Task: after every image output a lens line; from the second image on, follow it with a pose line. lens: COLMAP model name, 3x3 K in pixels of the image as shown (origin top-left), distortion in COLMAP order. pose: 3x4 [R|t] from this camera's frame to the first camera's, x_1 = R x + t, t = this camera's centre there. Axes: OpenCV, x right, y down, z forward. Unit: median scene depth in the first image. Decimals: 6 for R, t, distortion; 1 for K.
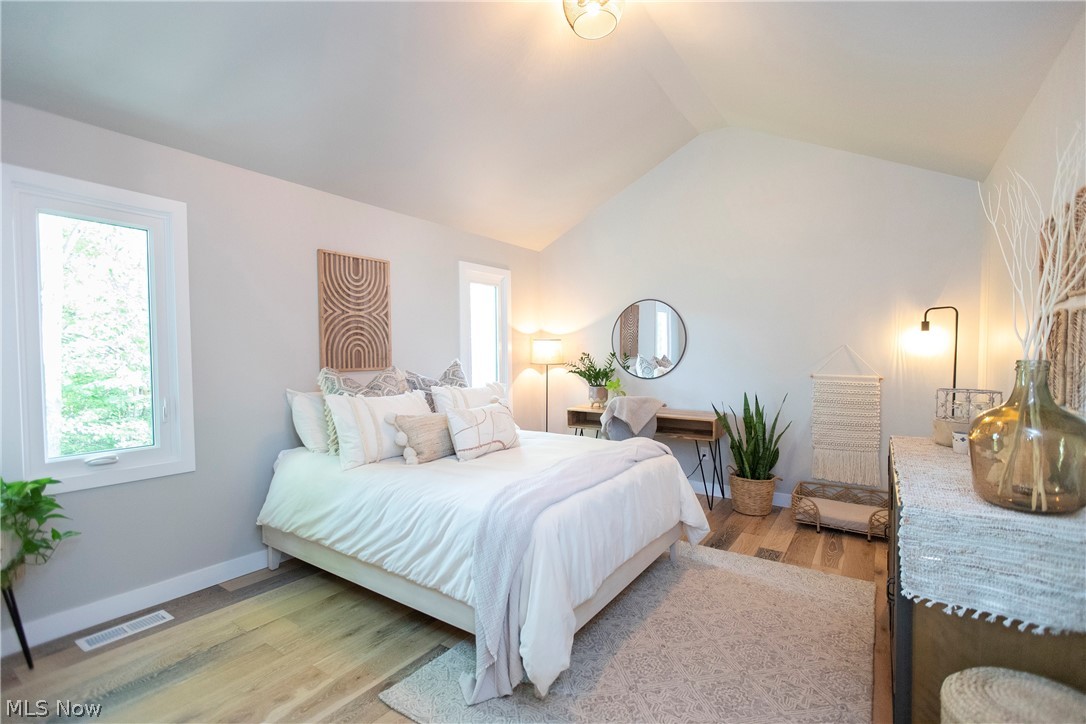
lens RADIAL K [[505.2, 0, 543.0], [0, 505.2, 362.0], [0, 0, 1]] dist [0.001139, 0.000186]
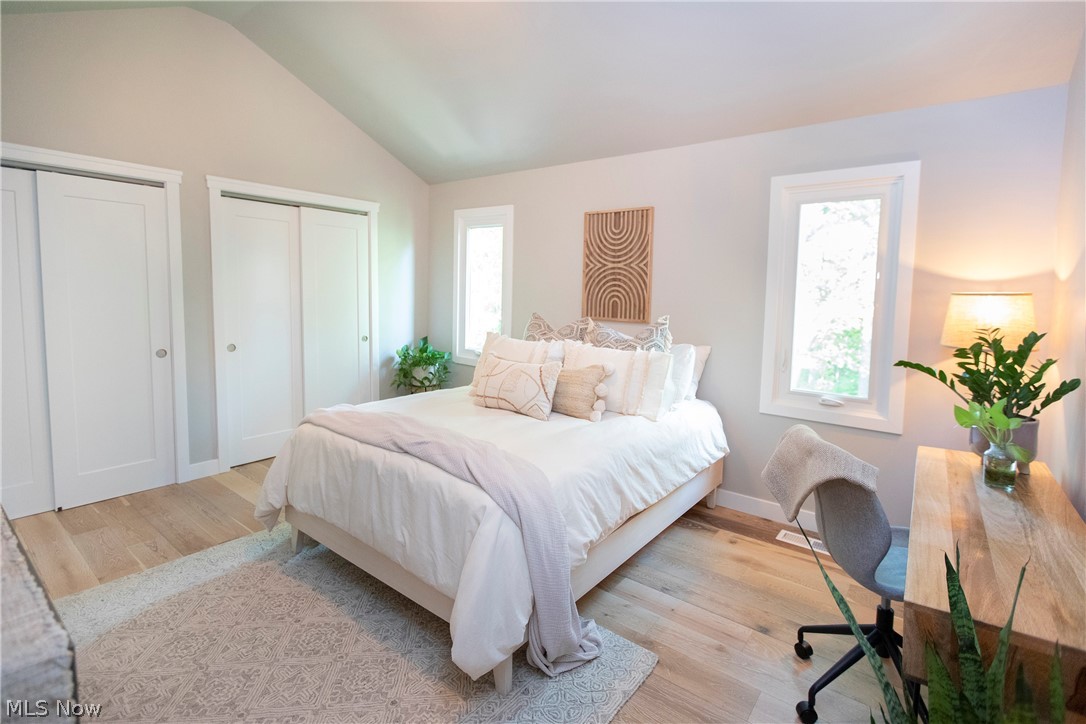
lens RADIAL K [[502.1, 0, 543.8], [0, 502.1, 321.0], [0, 0, 1]] dist [-0.001089, -0.000467]
pose [[-0.062159, 0.067263, -0.995797, 0.681570], [-0.046793, 0.996433, 0.070227, -0.048179], [0.996969, 0.050961, -0.058790, 0.920710]]
